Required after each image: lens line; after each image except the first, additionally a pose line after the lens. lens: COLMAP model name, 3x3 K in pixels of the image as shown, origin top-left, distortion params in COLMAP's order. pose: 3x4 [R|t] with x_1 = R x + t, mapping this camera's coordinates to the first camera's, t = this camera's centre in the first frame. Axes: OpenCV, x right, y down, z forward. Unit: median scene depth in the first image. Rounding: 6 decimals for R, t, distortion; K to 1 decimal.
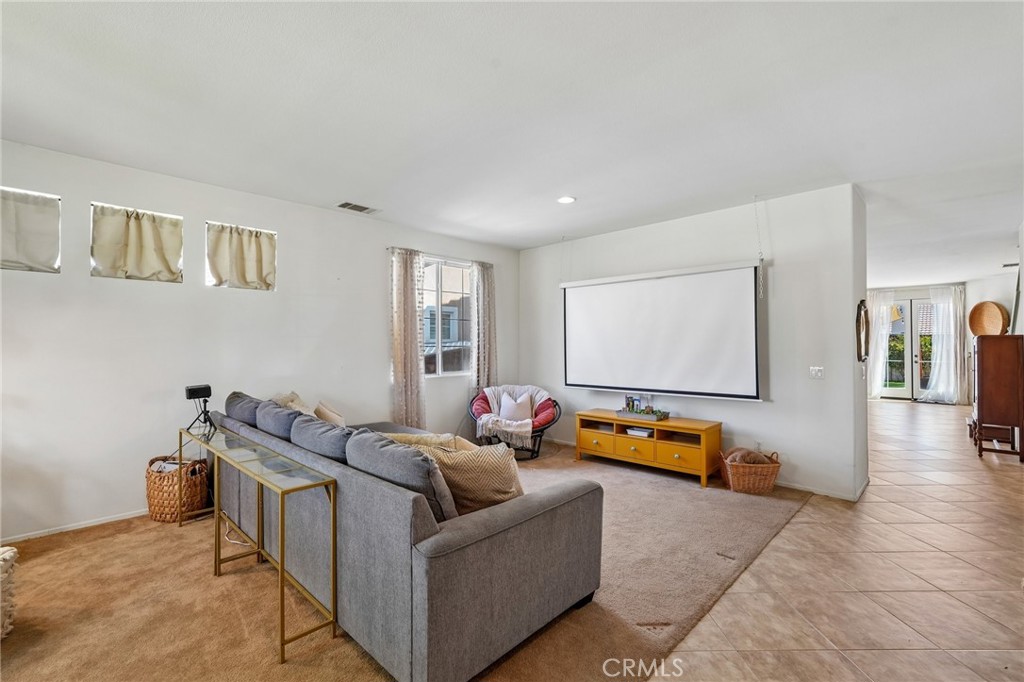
lens RADIAL K [[444.5, 0, 512.0], [0, 444.5, 341.0], [0, 0, 1]] dist [-0.020275, 0.000065]
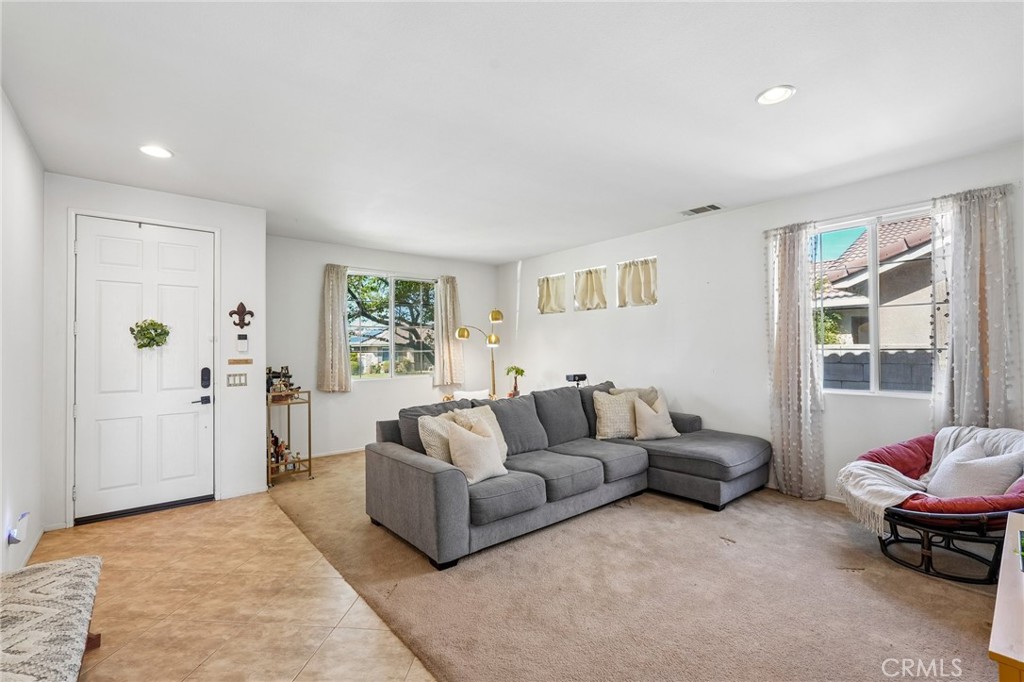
lens RADIAL K [[446.4, 0, 512.0], [0, 446.4, 341.0], [0, 0, 1]] dist [-0.031127, -0.000094]
pose [[-0.107160, -0.012870, -0.994158, 0.765404], [0.017092, 0.999745, -0.014785, 0.000714], [0.994095, -0.018576, -0.106913, 0.763391]]
